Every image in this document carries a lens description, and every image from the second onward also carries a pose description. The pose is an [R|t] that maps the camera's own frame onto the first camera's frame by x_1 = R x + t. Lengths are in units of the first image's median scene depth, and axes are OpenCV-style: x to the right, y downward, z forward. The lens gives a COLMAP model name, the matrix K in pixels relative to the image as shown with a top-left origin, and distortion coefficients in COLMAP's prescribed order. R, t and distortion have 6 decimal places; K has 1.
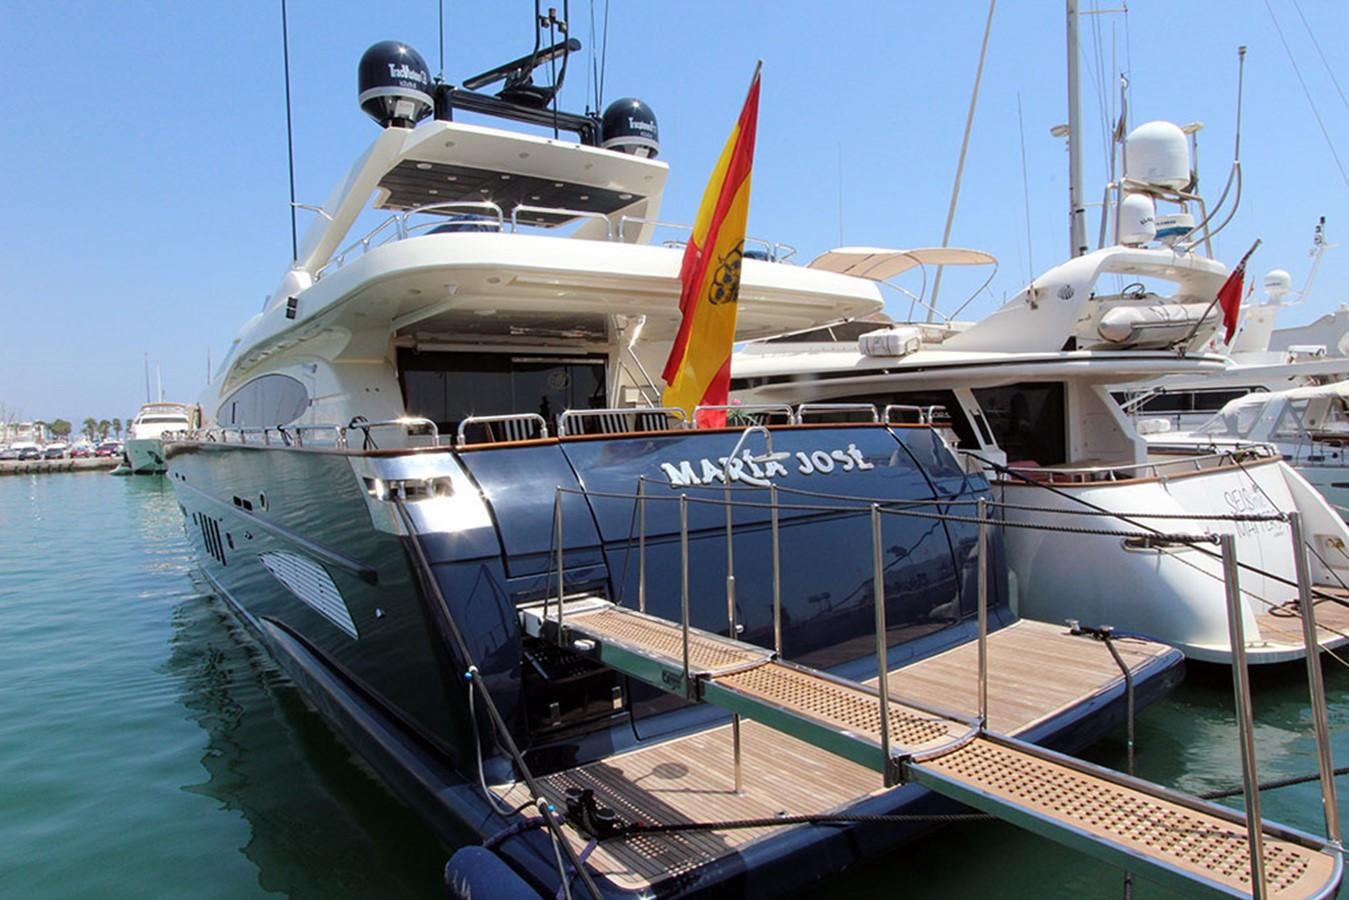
lens RADIAL K [[802.0, 0, 671.5], [0, 802.0, 447.1], [0, 0, 1]] dist [-0.003352, 0.000123]
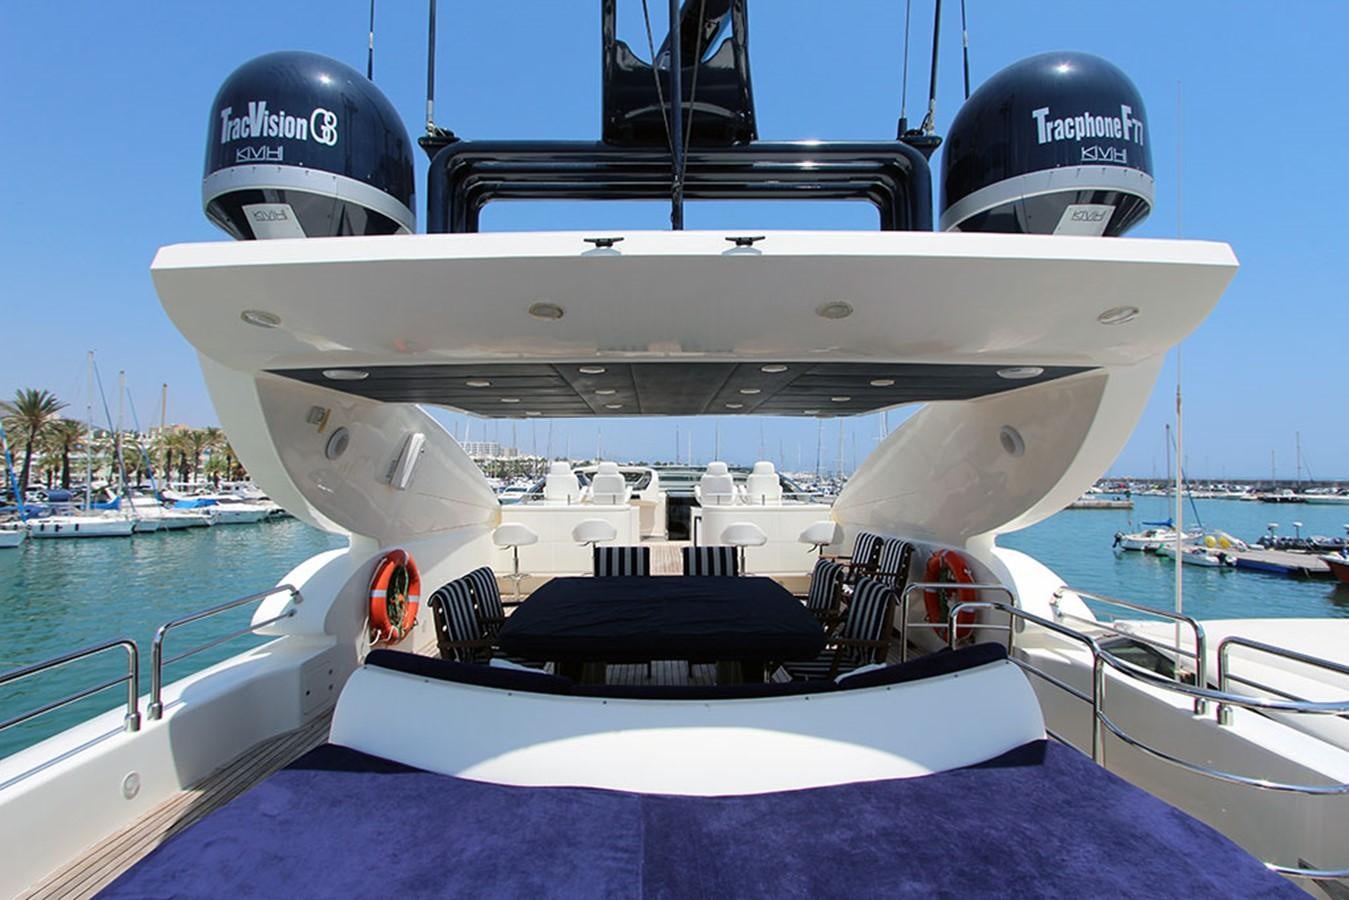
lens RADIAL K [[626.2, 0, 668.8], [0, 626.2, 450.5], [0, 0, 1]] dist [-0.016703, 0.004532]
pose [[0.810221, 0.019353, -0.585805, -0.028870], [-0.051323, 0.997958, -0.038016, -0.304960], [0.583874, 0.060867, 0.809560, 0.838010]]
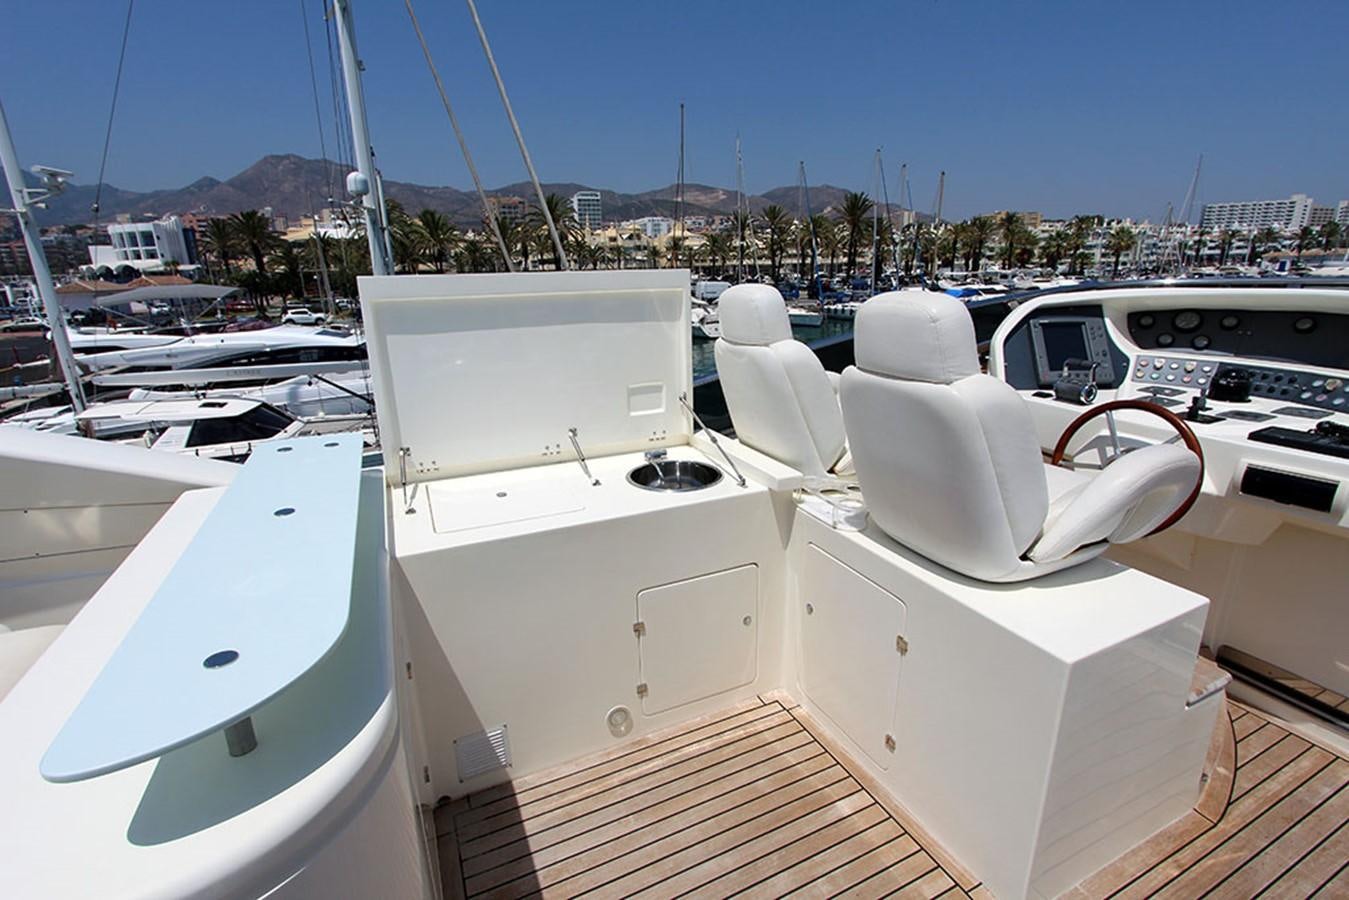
lens RADIAL K [[622.9, 0, 668.1], [0, 622.9, 448.4], [0, 0, 1]] dist [-0.015141, 0.001561]
pose [[-0.202447, 0.318641, -0.926004, -0.488173], [0.003273, 0.945799, 0.324737, -0.337062], [0.979288, 0.062711, -0.192517, 1.521565]]
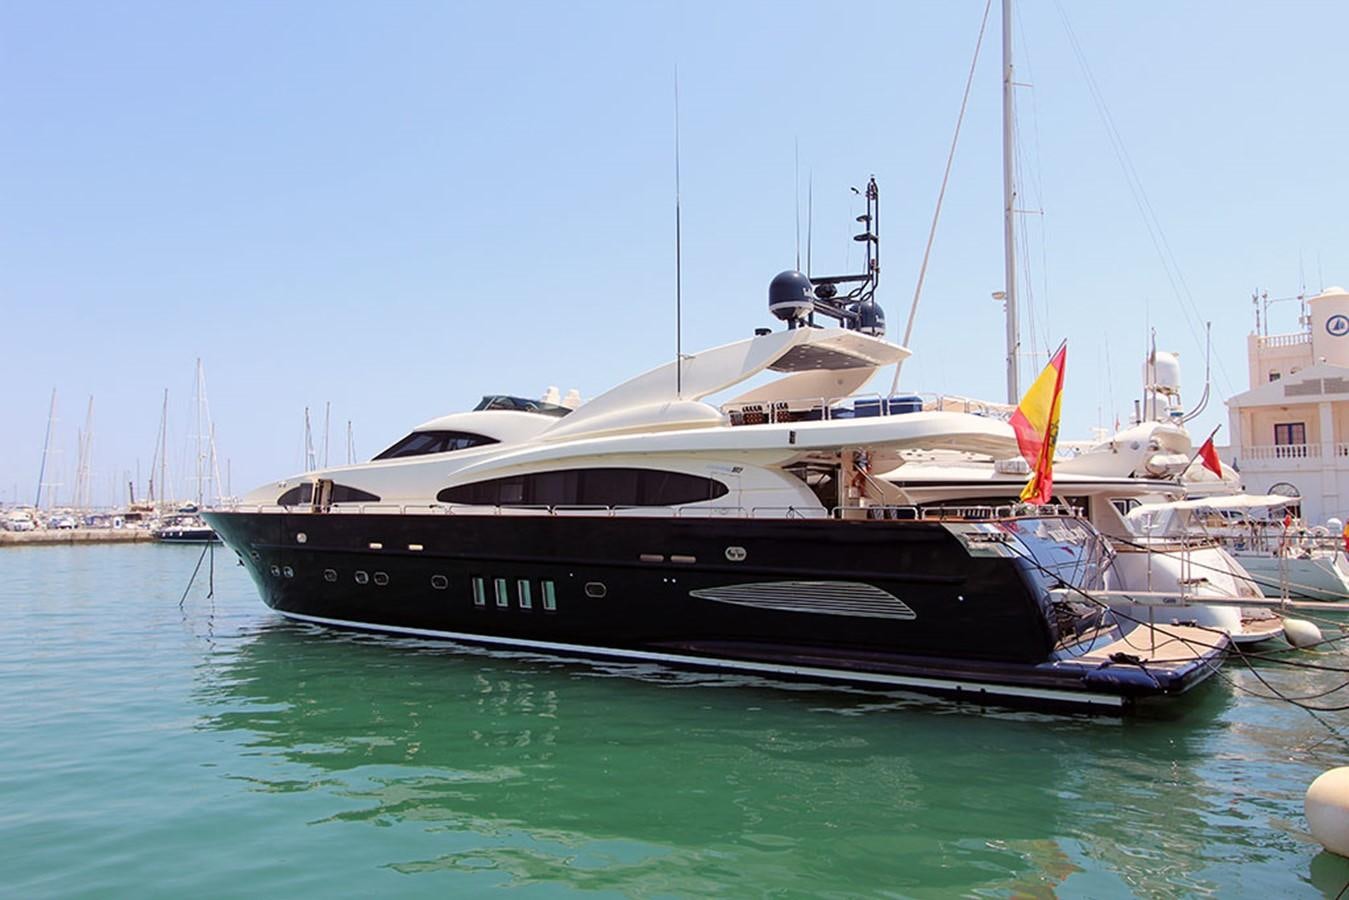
lens RADIAL K [[972.5, 0, 674.5], [0, 972.5, 450.0], [0, 0, 1]] dist [0.007474, 0.003813]
pose [[0.956602, 0.050213, 0.287039, -1.085860], [-0.020862, 0.994315, -0.104413, 0.064524], [-0.290650, 0.093894, 0.952212, -0.759851]]
